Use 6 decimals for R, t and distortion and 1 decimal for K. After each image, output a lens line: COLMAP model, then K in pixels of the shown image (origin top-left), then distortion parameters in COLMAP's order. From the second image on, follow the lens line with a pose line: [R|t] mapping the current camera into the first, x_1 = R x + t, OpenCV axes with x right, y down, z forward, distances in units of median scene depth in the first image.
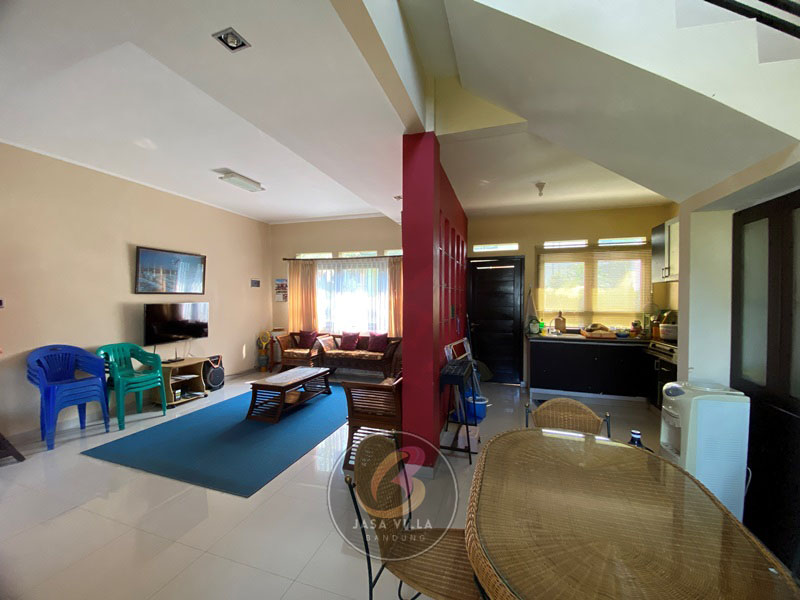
lens RADIAL K [[320.7, 0, 403.1], [0, 320.7, 302.3], [0, 0, 1]] dist [0.040000, -0.034434]
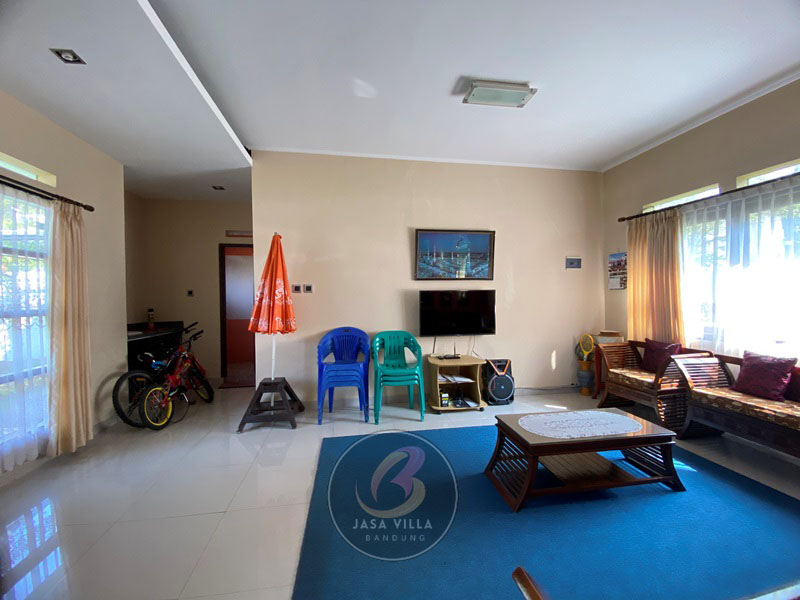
lens RADIAL K [[320.7, 0, 403.1], [0, 320.7, 302.3], [0, 0, 1]] dist [0.040000, -0.034434]
pose [[0.453395, 0.004362, -0.891299, -0.007308], [-0.003894, 0.999988, 0.002913, 0.025854], [0.891301, 0.002150, 0.453407, 0.394243]]
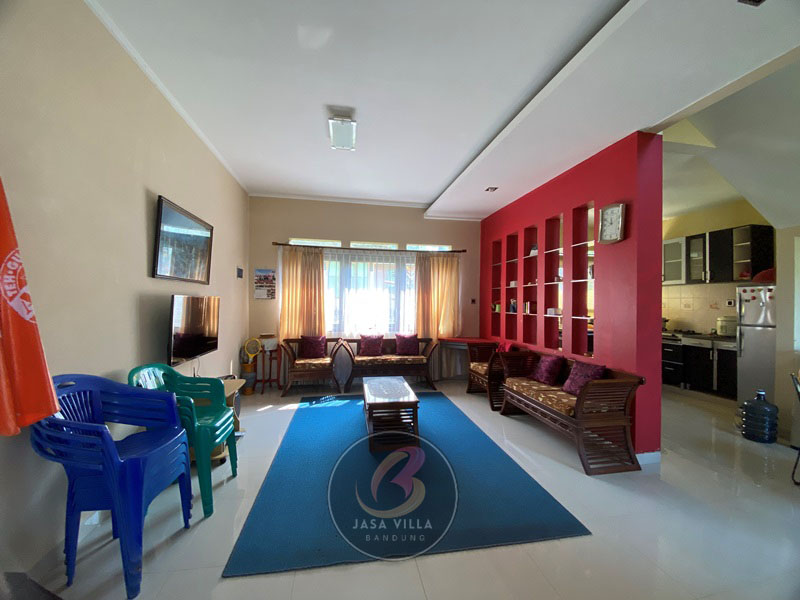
lens RADIAL K [[320.7, 0, 403.1], [0, 320.7, 302.3], [0, 0, 1]] dist [0.040000, -0.034434]
pose [[0.881874, 0.006855, 0.471436, -0.513356], [-0.000508, 0.999908, -0.013588, 0.017880], [-0.471485, 0.011743, 0.881796, 0.204616]]
